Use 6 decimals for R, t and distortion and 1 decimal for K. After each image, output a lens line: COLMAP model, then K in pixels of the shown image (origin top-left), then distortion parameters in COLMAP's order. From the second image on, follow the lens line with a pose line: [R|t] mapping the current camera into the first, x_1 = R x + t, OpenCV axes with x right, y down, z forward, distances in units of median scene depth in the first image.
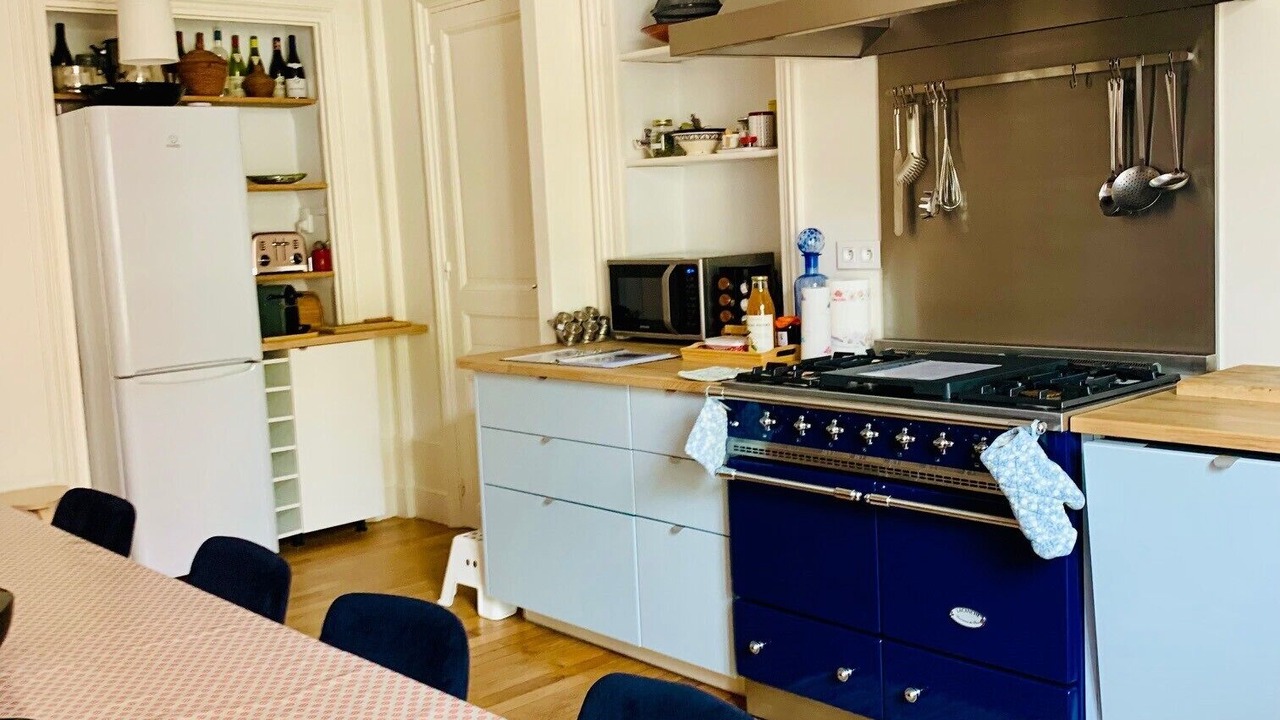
lens RADIAL K [[1300.8, 0, 692.2], [0, 1300.8, 361.3], [0, 0, 1]] dist [0.090188, -0.289353]
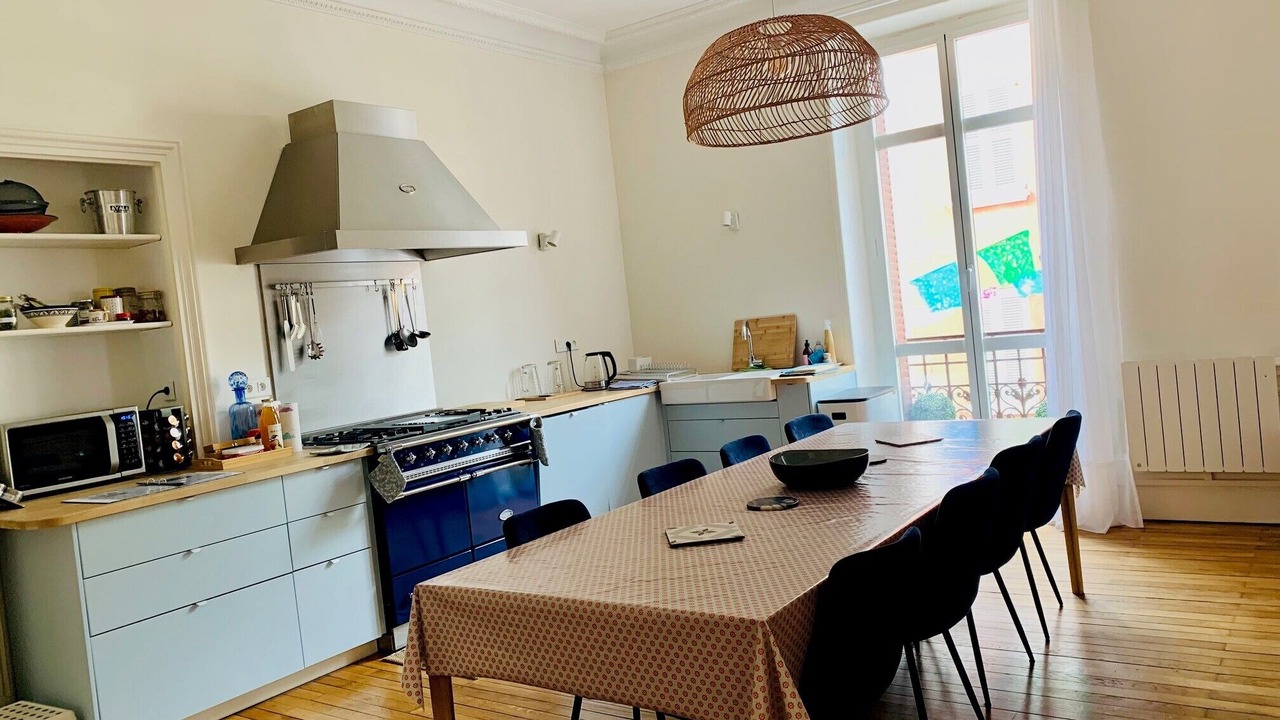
lens RADIAL K [[977.3, 0, 640.0], [0, 977.3, 360.0], [0, 0, 1]] dist [-0.007540, -0.004095]
pose [[-0.208771, 0.032632, 0.977420, -0.988819], [0.236828, 0.971382, 0.018155, -0.024424], [-0.948856, 0.235271, -0.210525, 0.725359]]
